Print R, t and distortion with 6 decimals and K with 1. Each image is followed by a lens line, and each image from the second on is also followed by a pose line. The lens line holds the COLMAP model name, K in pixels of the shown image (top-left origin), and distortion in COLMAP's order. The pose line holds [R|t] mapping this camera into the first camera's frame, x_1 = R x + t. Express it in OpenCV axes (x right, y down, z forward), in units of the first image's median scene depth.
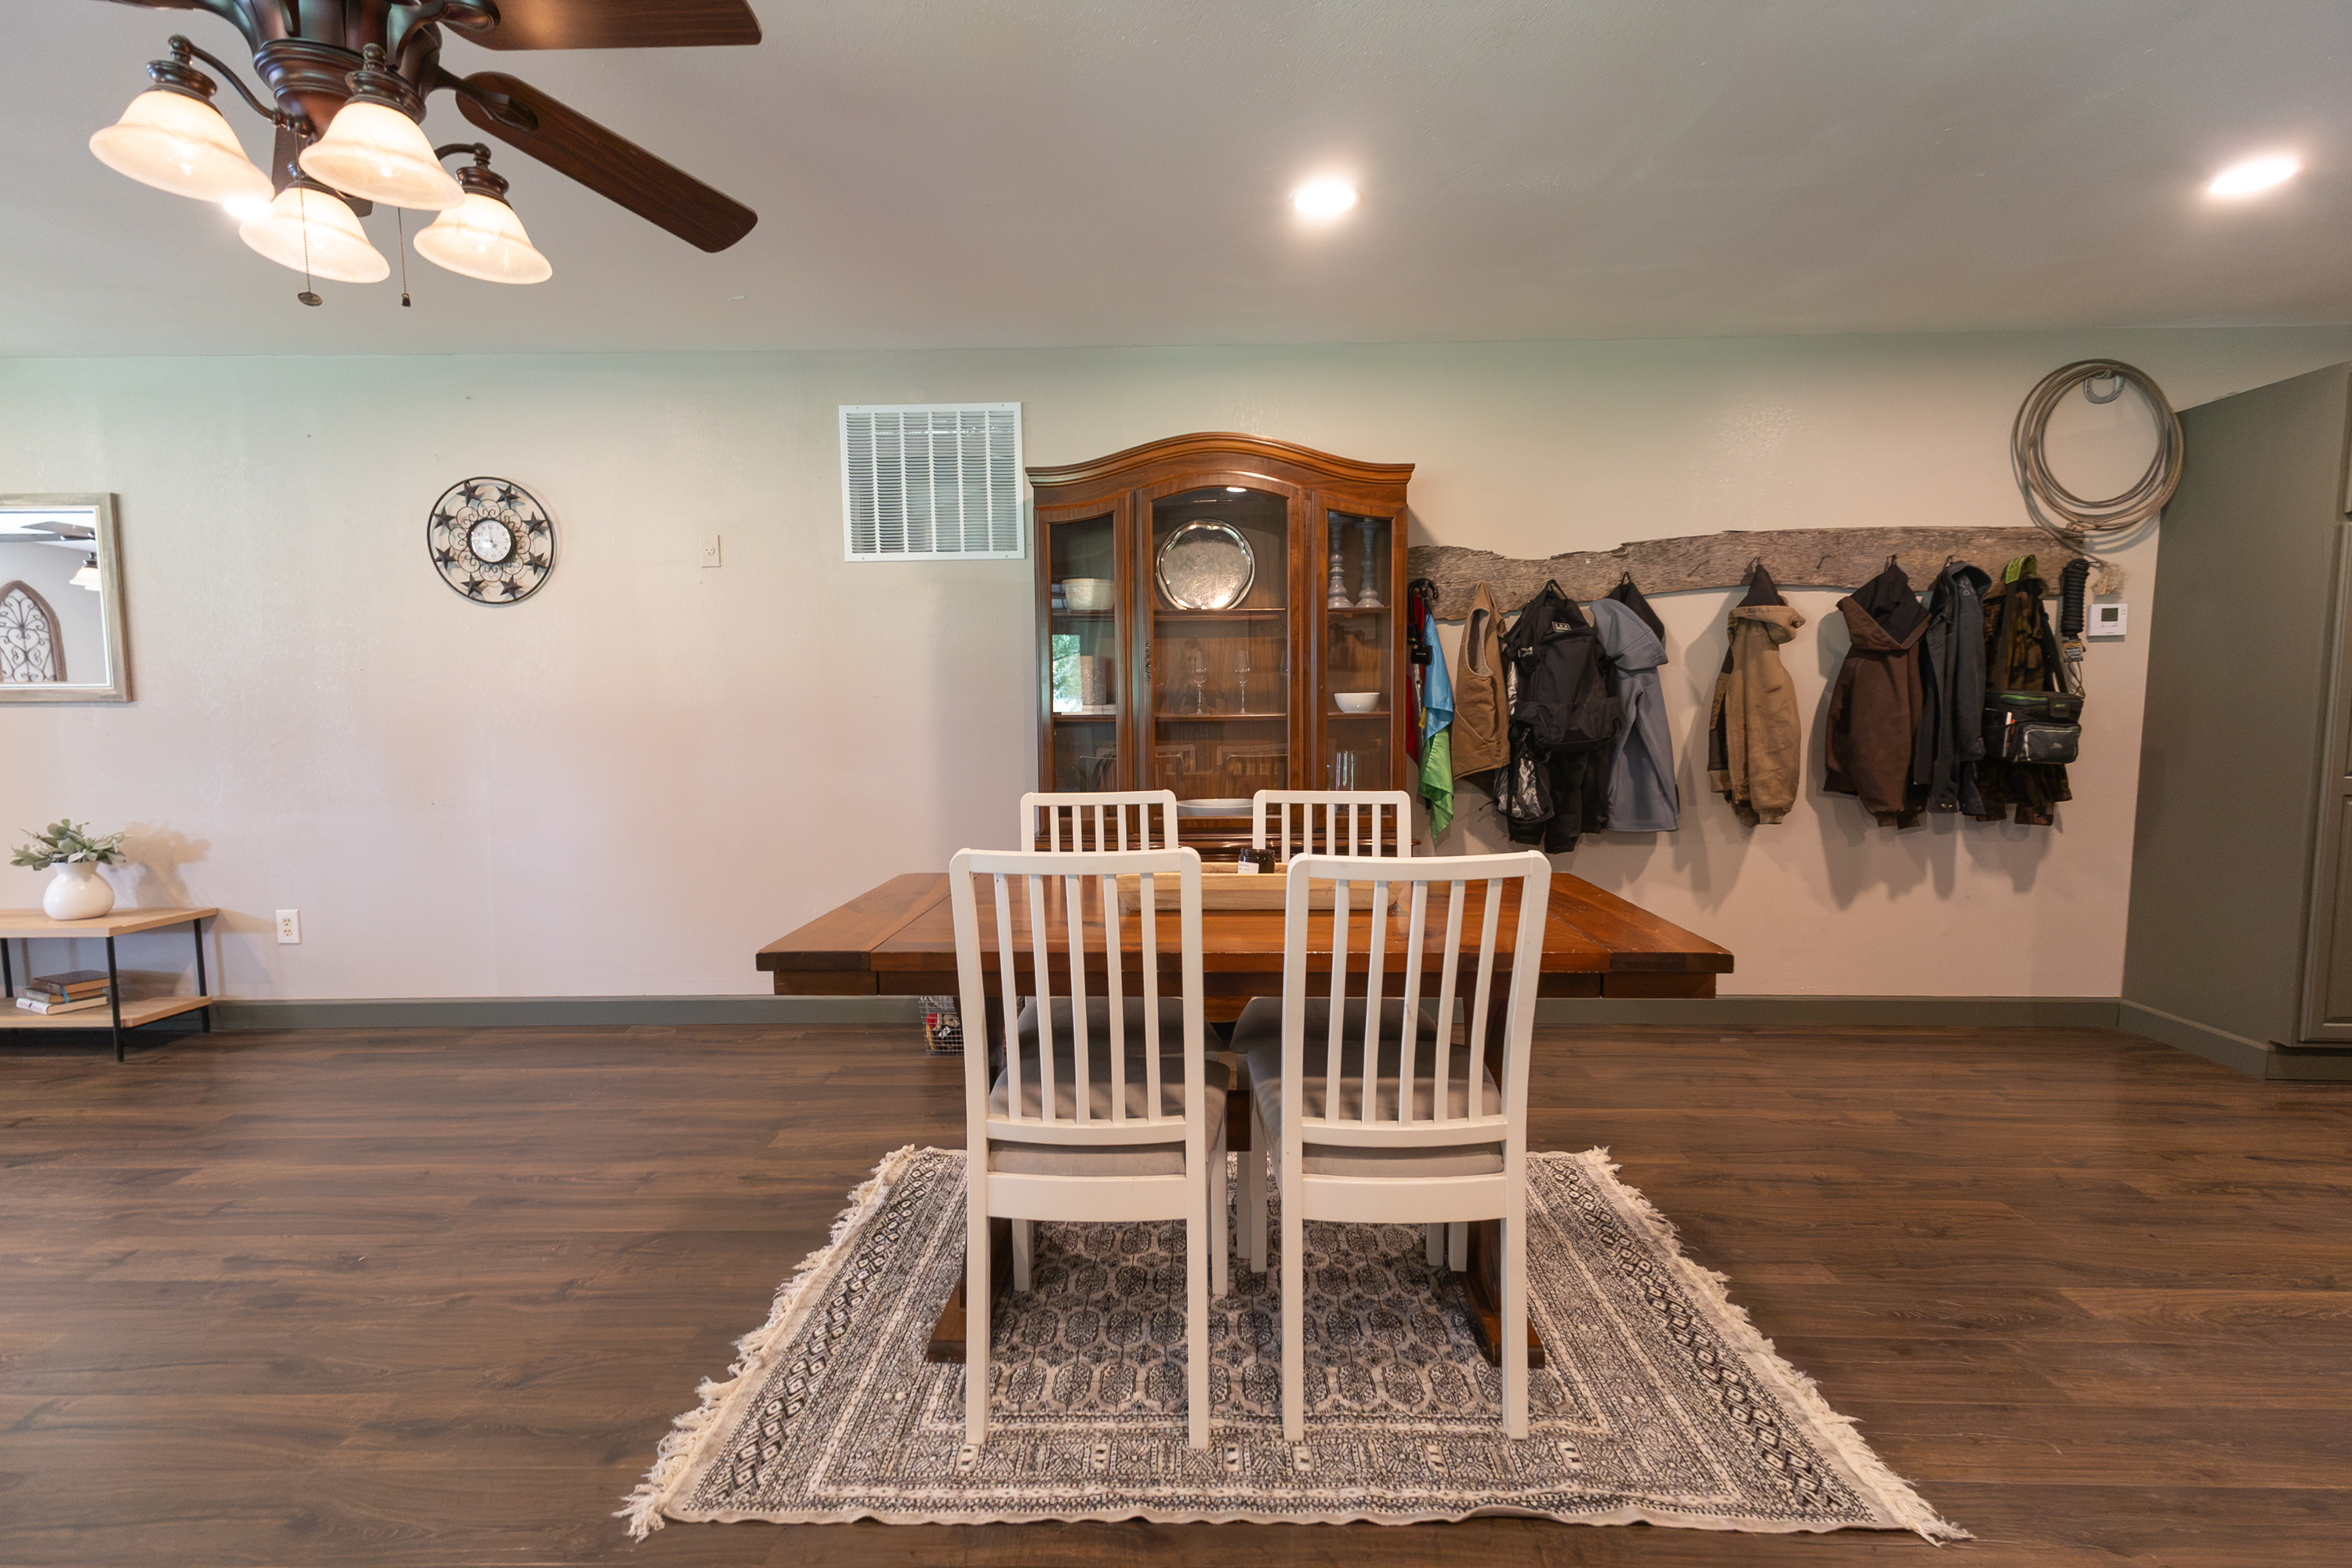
lens RADIAL K [[1084.4, 0, 1185.9], [0, 1084.4, 789.0], [0, 0, 1]] dist [0.019289, -0.000105]
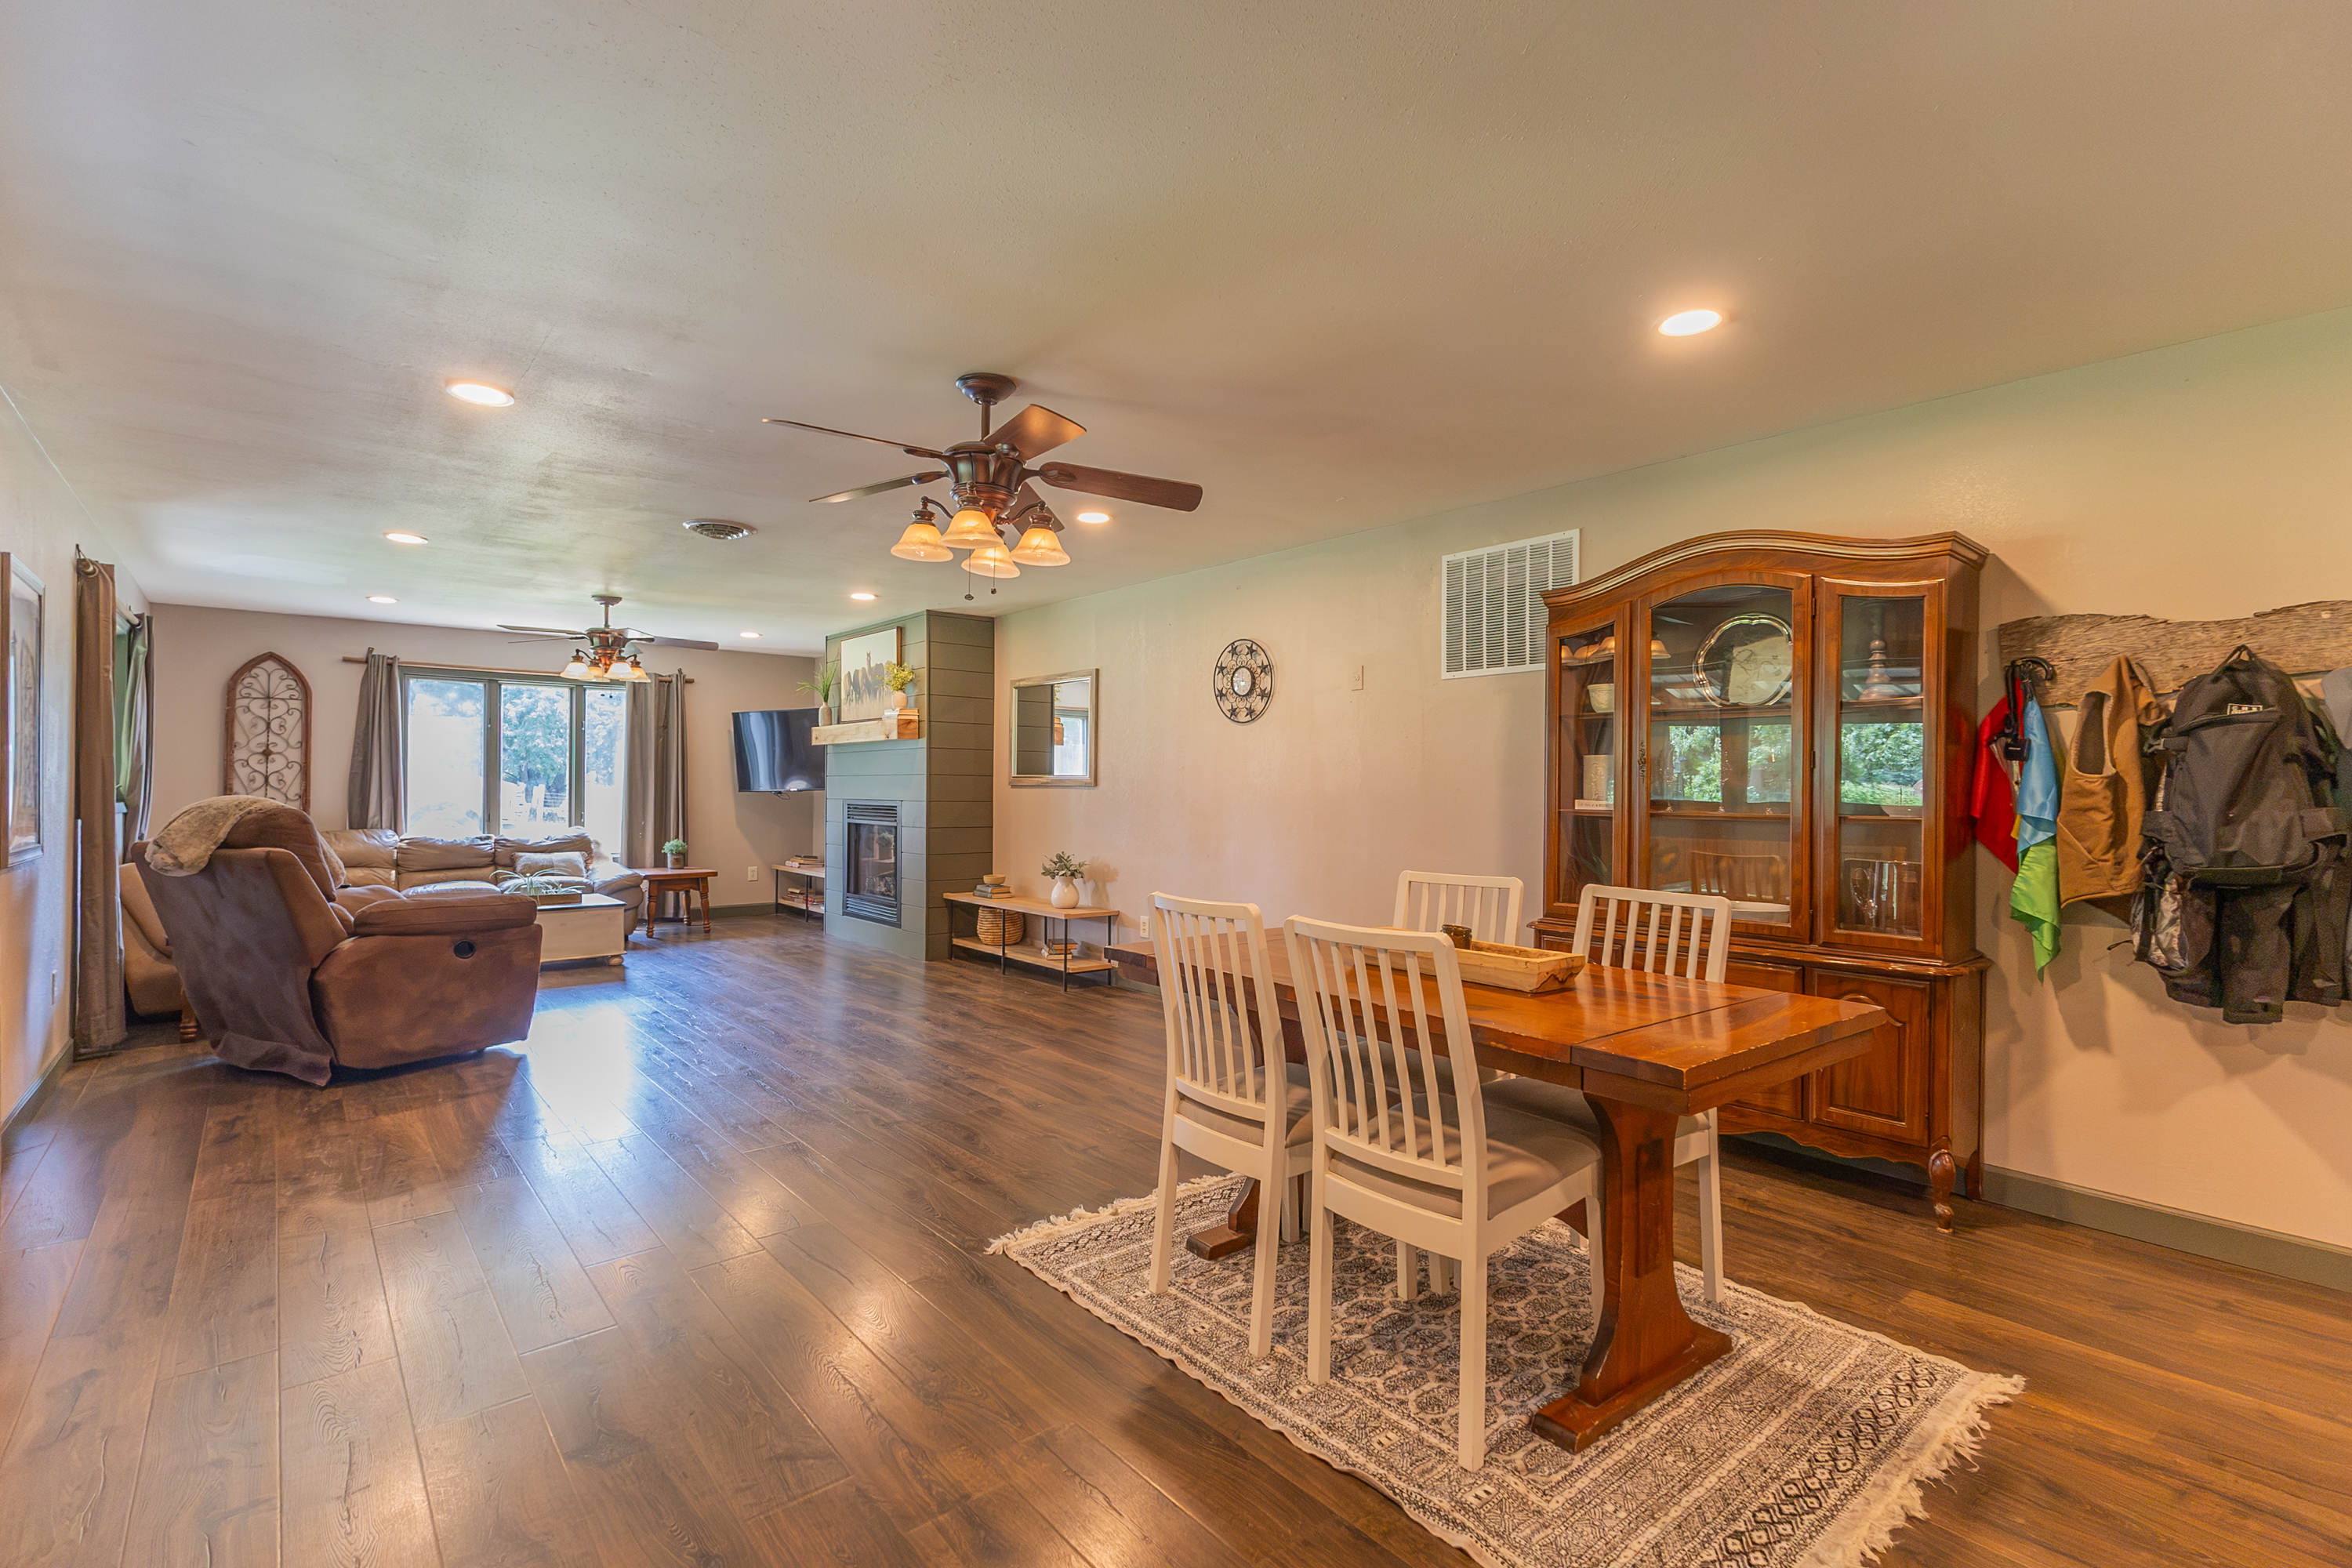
lens RADIAL K [[1061.6, 0, 1194.5], [0, 1061.6, 789.4], [0, 0, 1]] dist [0.006729, 0.000567]
pose [[0.667232, 0.016397, -0.744670, 0.428519], [-0.075566, 0.996090, -0.045775, -0.010624], [0.741007, 0.086814, 0.665862, 0.007417]]
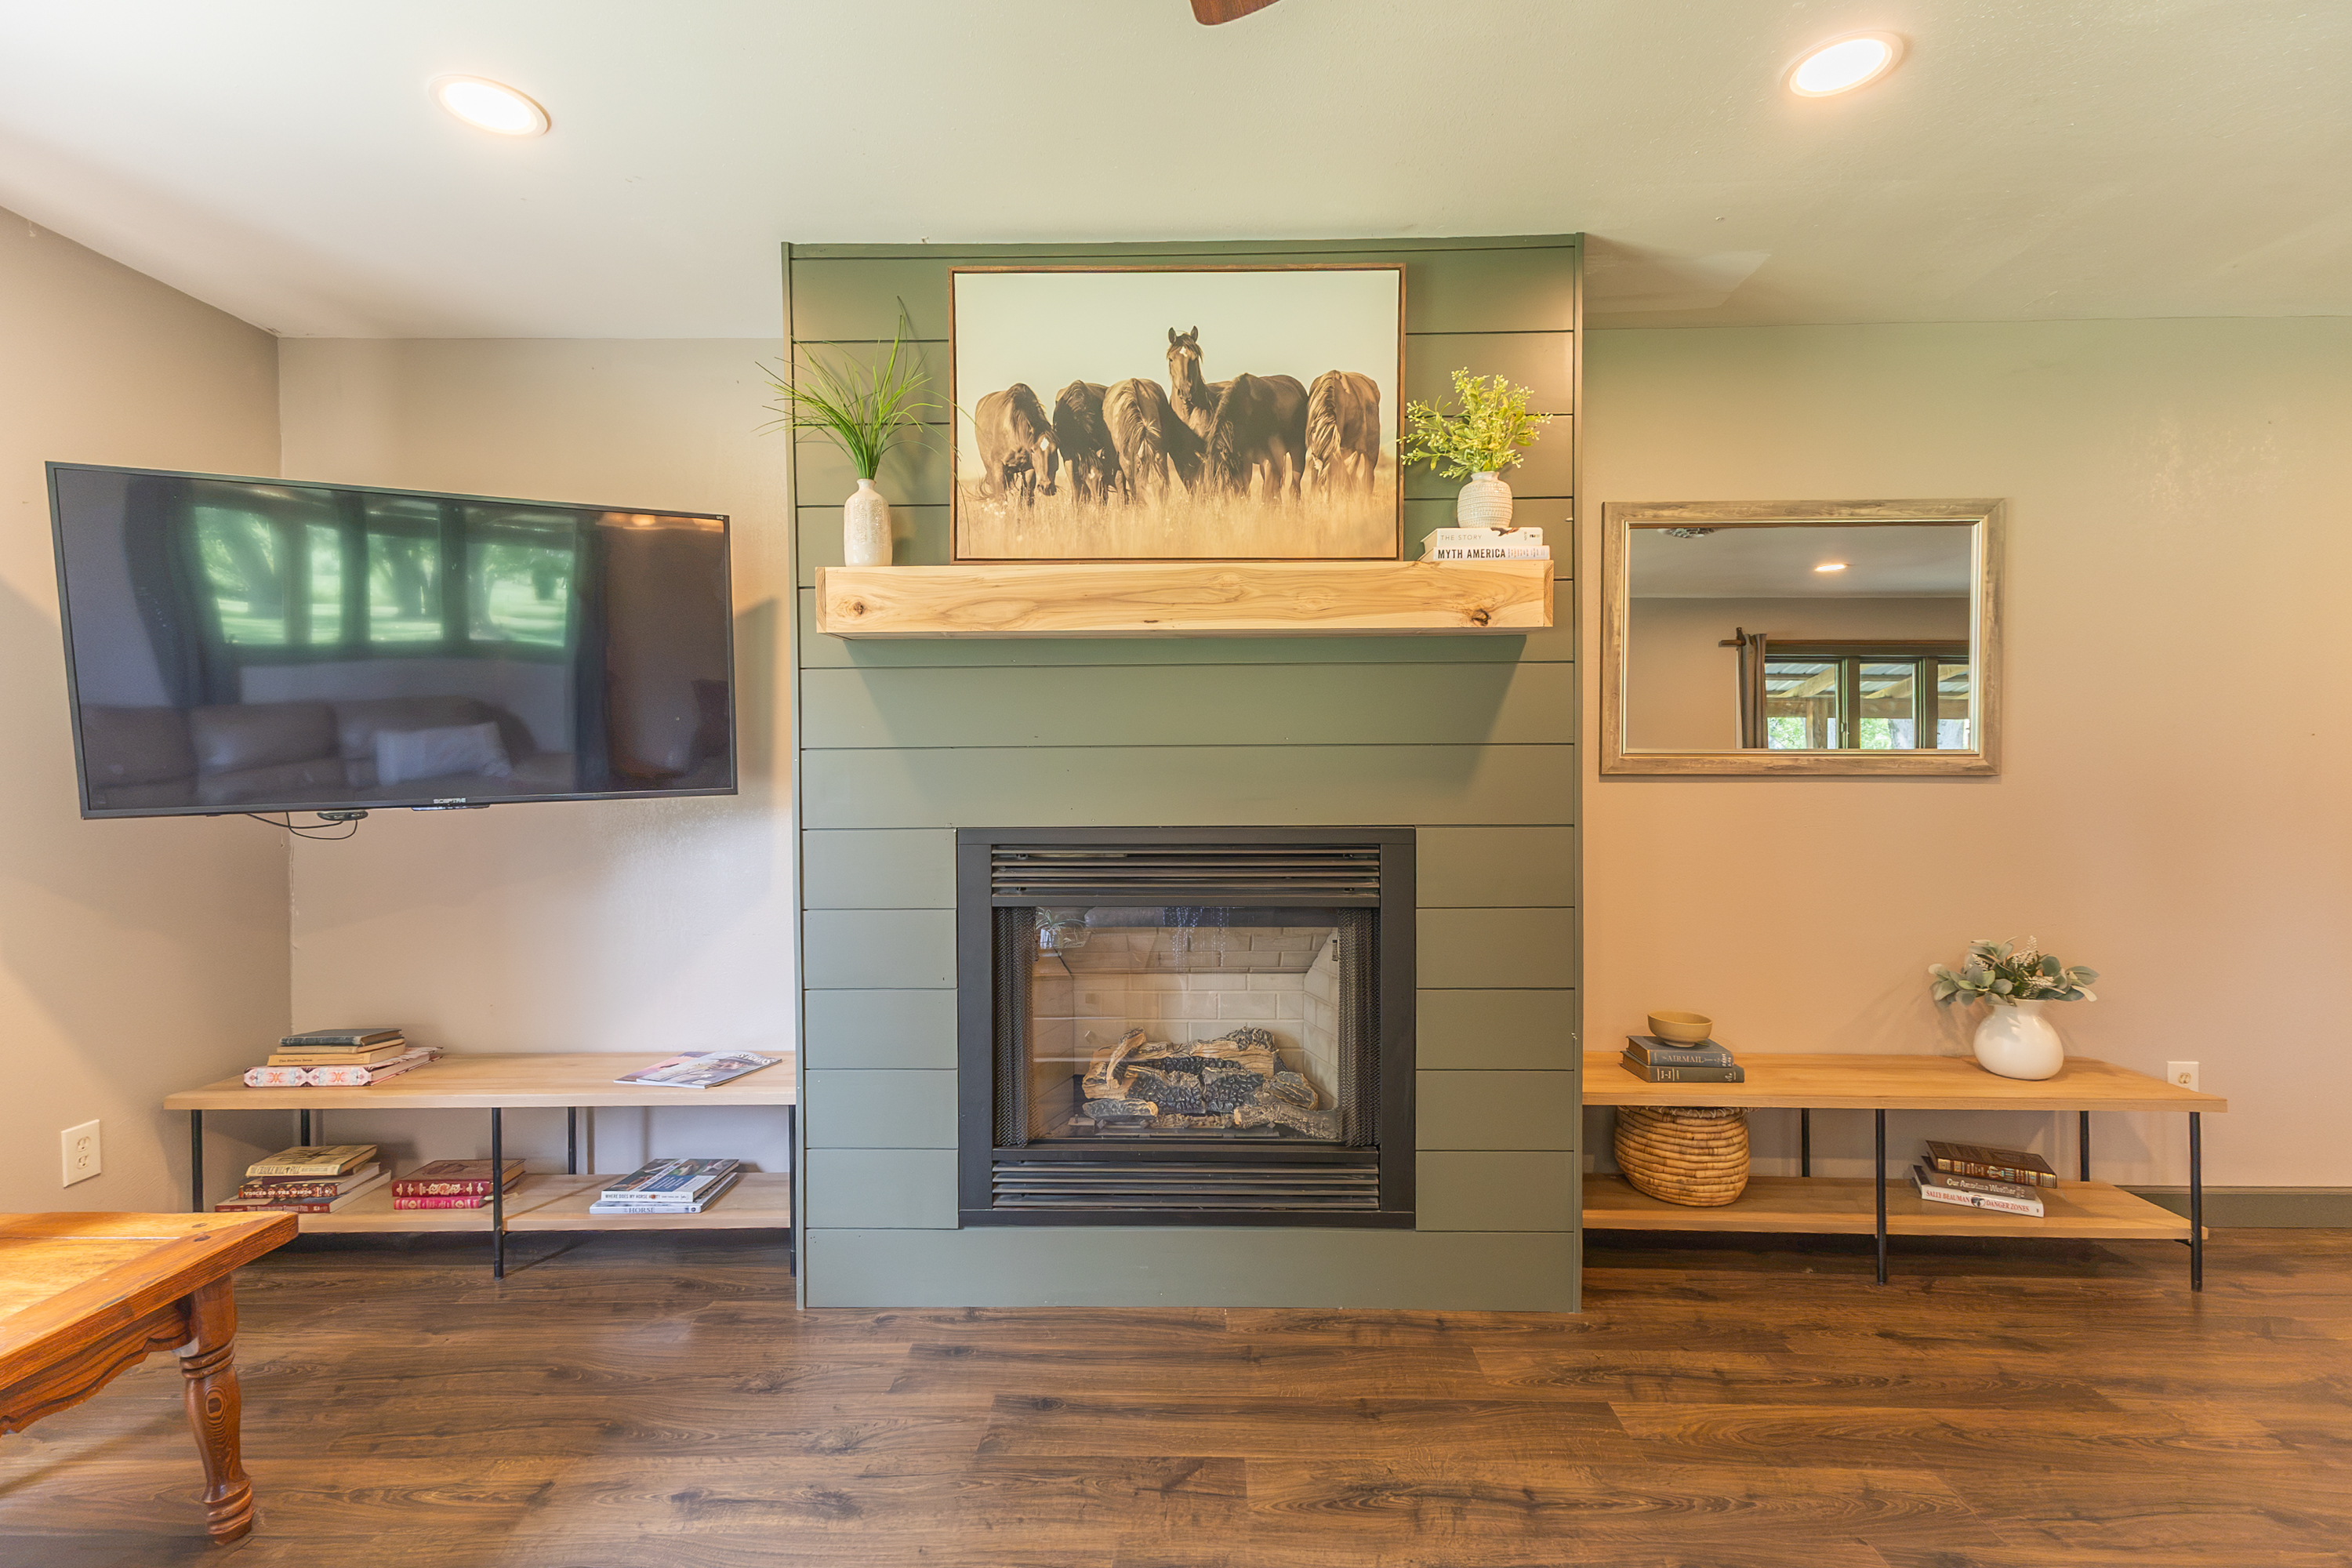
lens RADIAL K [[1081.1, 0, 1180.0], [0, 1081.1, 788.3], [0, 0, 1]] dist [0.027688, -0.000373]
pose [[0.999965, 0.008289, -0.001395, -1.634485], [-0.008363, 0.997793, -0.065879, -0.019757], [0.000846, 0.065888, 0.997827, 0.298155]]
